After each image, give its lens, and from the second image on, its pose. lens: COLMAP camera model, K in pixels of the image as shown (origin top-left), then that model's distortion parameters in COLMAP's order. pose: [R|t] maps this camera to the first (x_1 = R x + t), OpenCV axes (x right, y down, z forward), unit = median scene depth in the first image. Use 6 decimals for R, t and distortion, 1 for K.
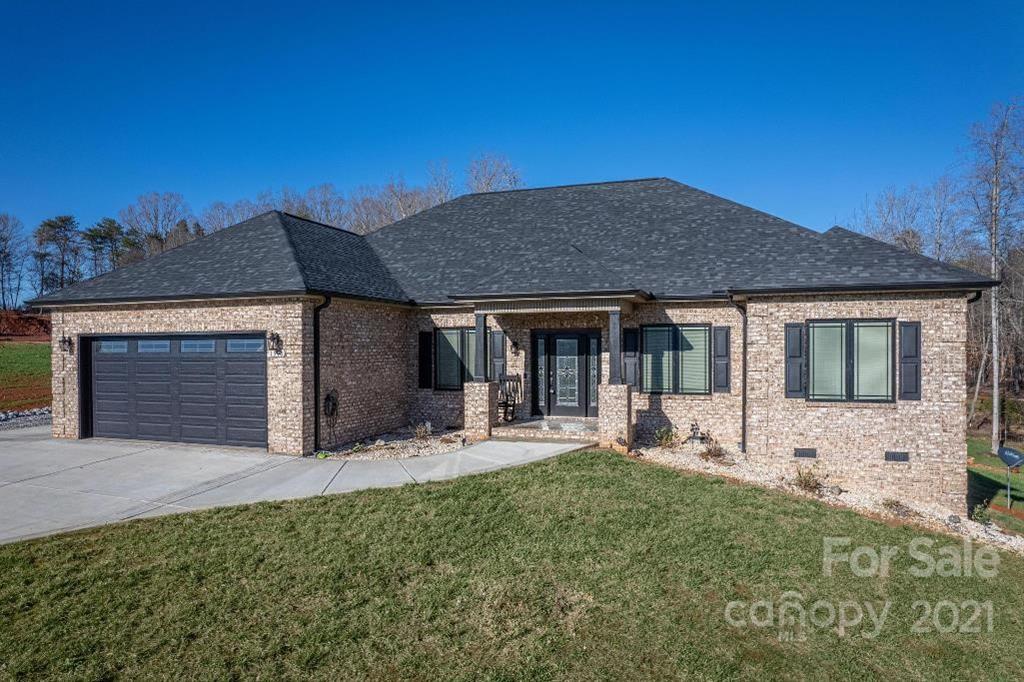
lens RADIAL K [[669.7, 0, 511.6], [0, 669.7, 343.0], [0, 0, 1]] dist [-0.023783, -0.000193]
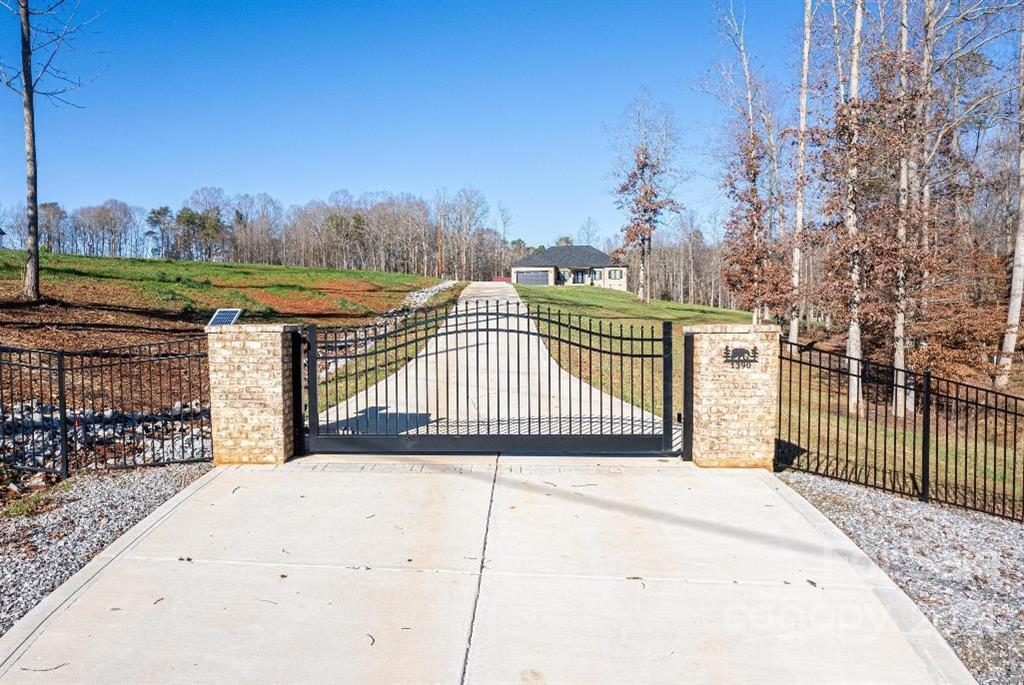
lens RADIAL K [[669.7, 0, 512.4], [0, 669.7, 342.1], [0, 0, 1]] dist [-0.023783, -0.000193]
pose [[0.966568, -0.015837, 0.255922, -2.864455], [0.003136, 0.998746, 0.049961, 0.439704], [-0.256392, -0.047488, 0.965406, -6.719441]]
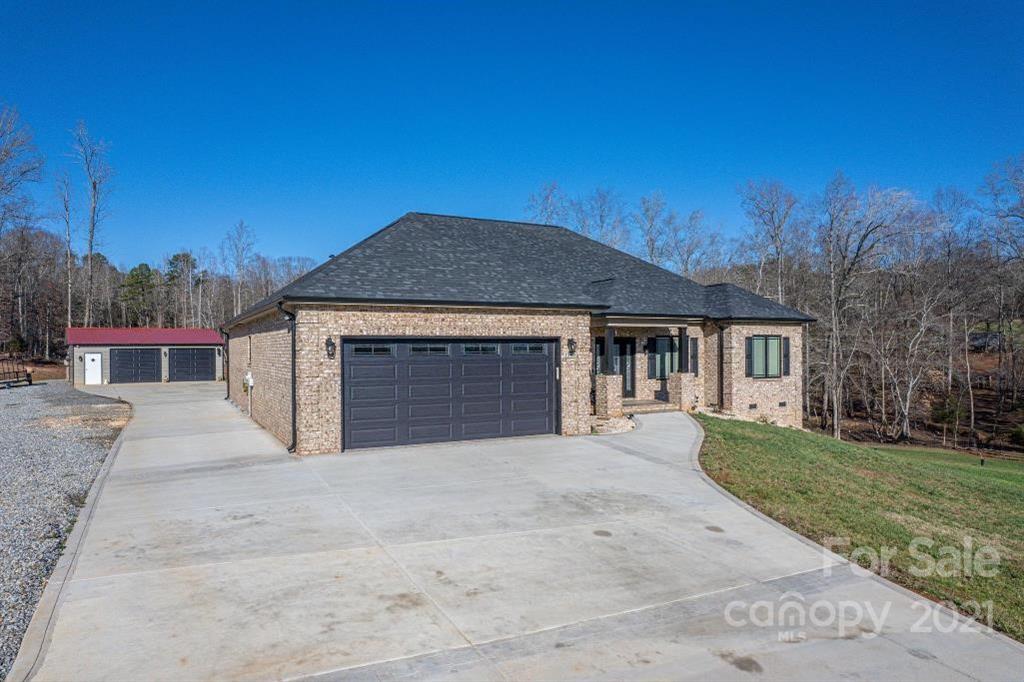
lens RADIAL K [[669.7, 0, 510.7], [0, 669.7, 344.8], [0, 0, 1]] dist [-0.023783, -0.000193]
pose [[0.661367, 0.005240, 0.750045, -1.339246], [-0.003463, 0.999986, -0.003932, 0.001826], [-0.750055, 0.000003, 0.661376, 0.256779]]
